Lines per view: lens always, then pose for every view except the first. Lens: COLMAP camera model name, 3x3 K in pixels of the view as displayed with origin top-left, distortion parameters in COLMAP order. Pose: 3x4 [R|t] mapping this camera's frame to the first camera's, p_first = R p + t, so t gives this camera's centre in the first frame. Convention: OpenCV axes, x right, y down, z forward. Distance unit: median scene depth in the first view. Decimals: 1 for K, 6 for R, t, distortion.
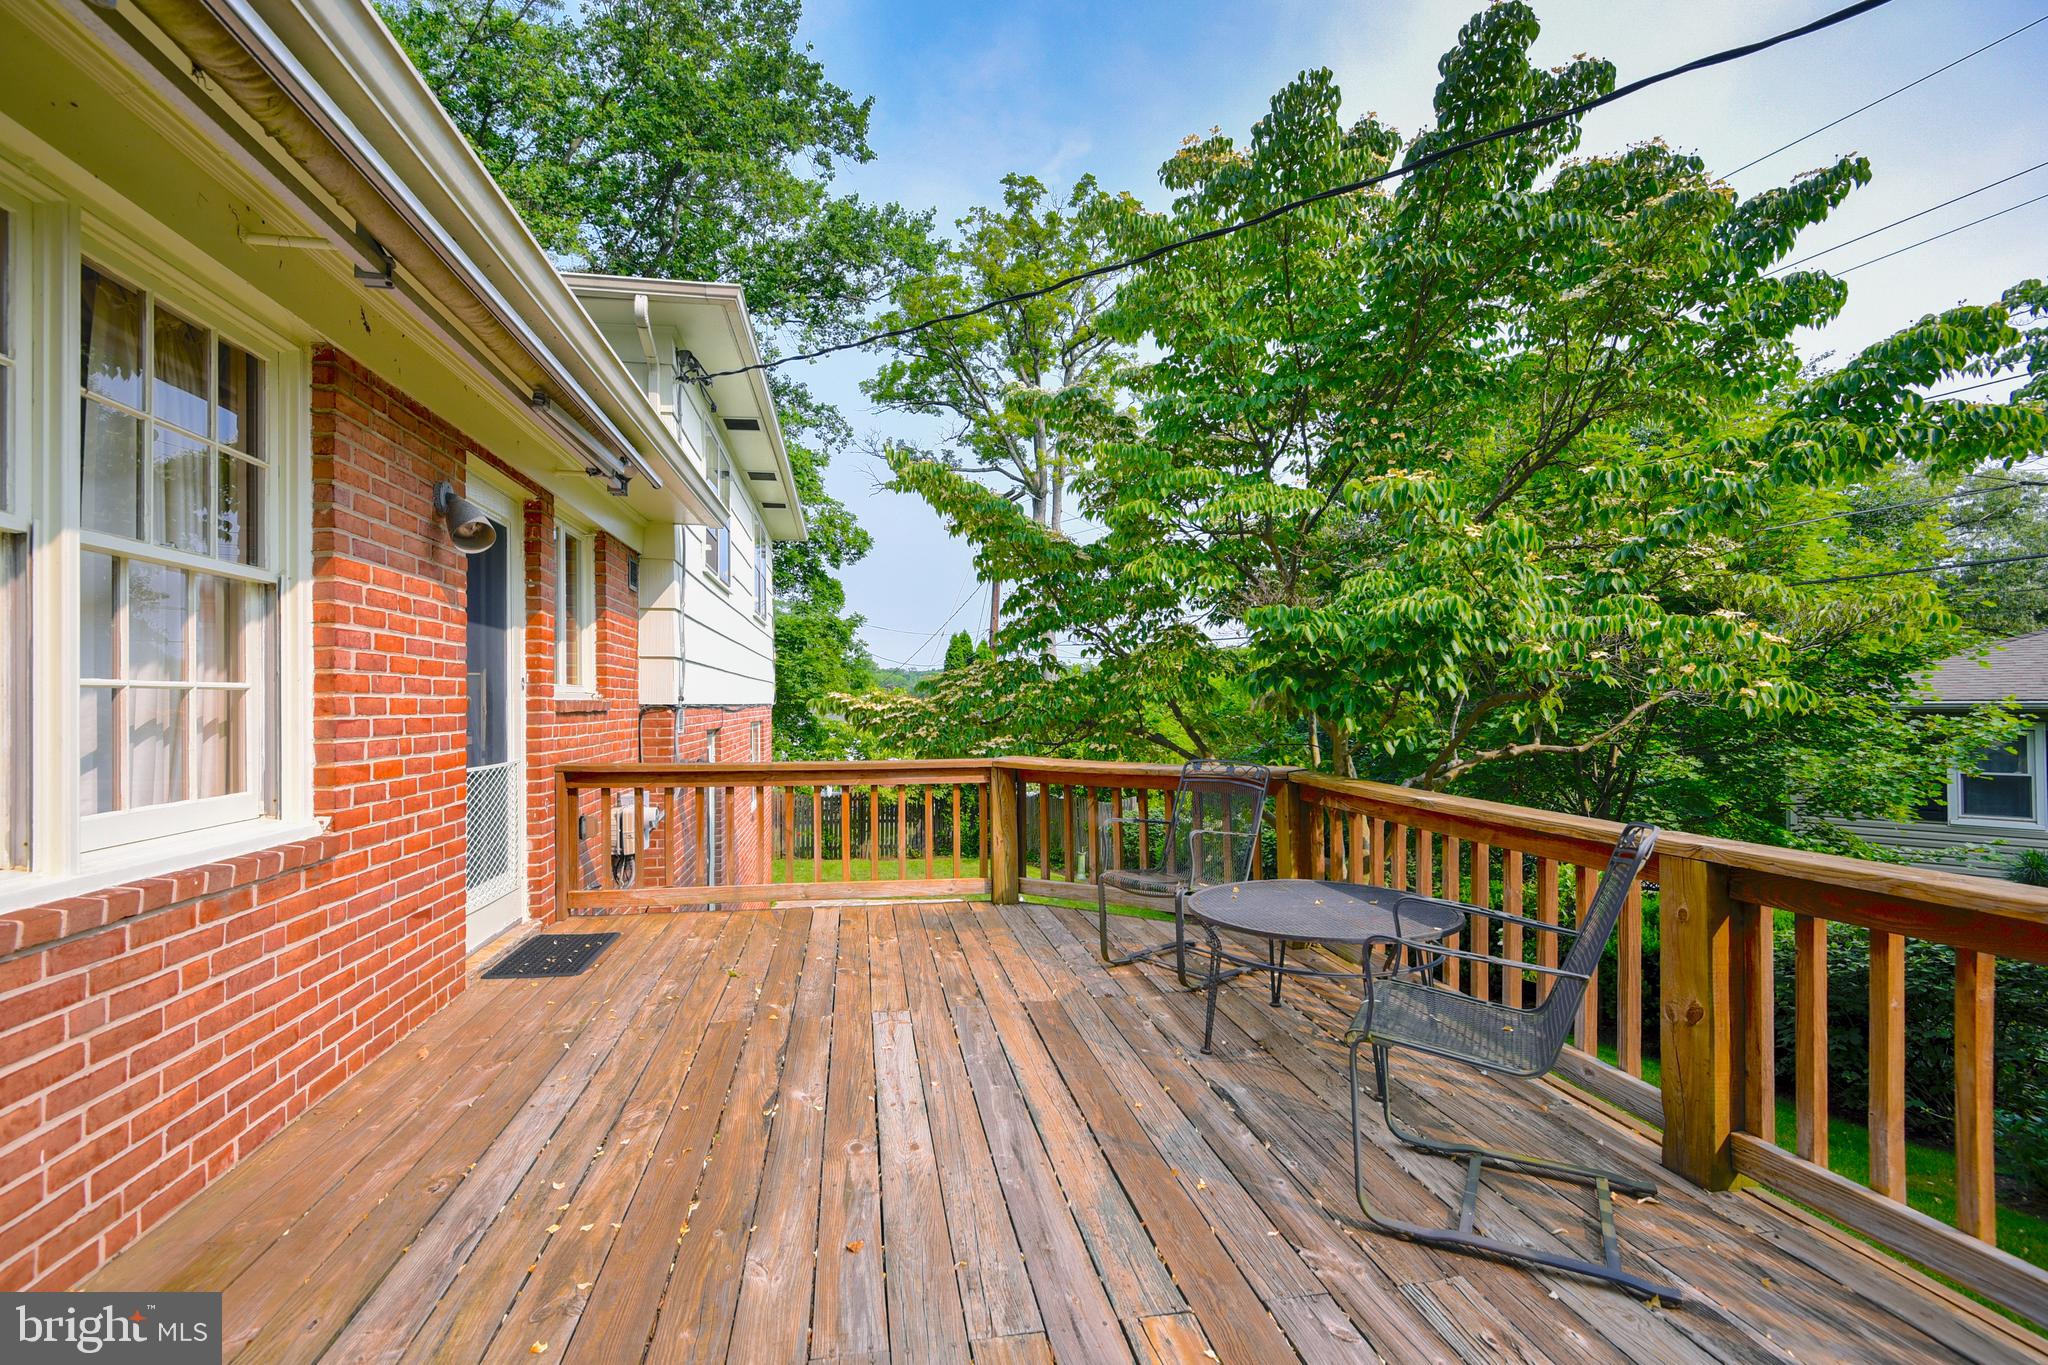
lens RADIAL K [[960.5, 0, 1024.3], [0, 960.5, 692.9], [0, 0, 1]] dist [0.000586, -0.000769]
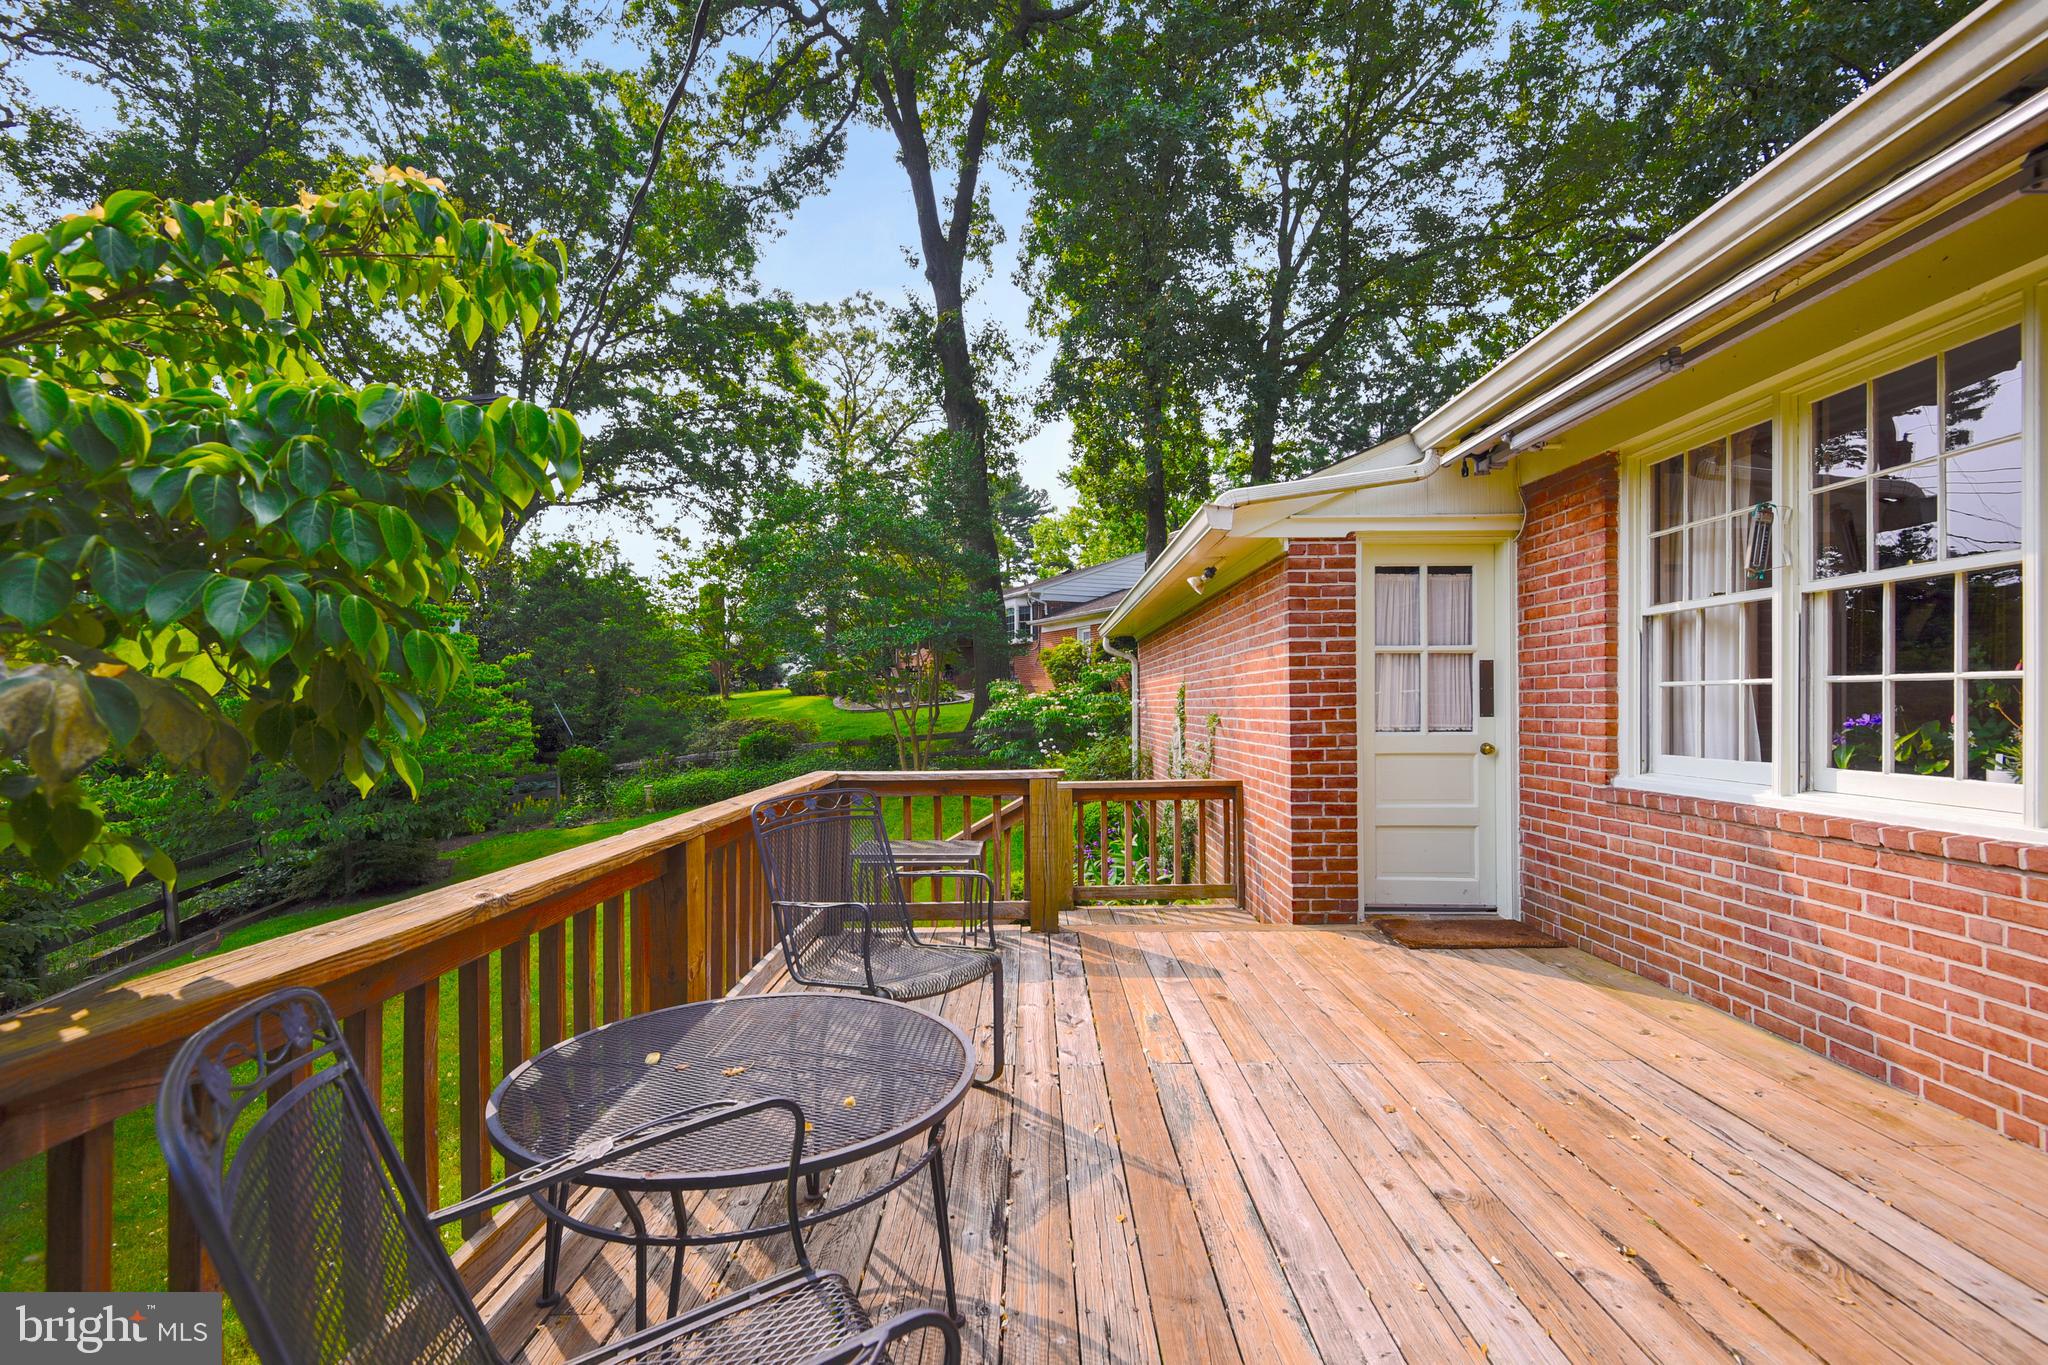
lens RADIAL K [[960.5, 0, 1021.2], [0, 960.5, 699.1], [0, 0, 1]] dist [0.000586, -0.000769]
pose [[-0.982285, 0.009422, 0.187158, 0.049295], [0.007448, 0.999909, -0.011245, 0.018693], [-0.187247, -0.009652, -0.982265, 1.854232]]
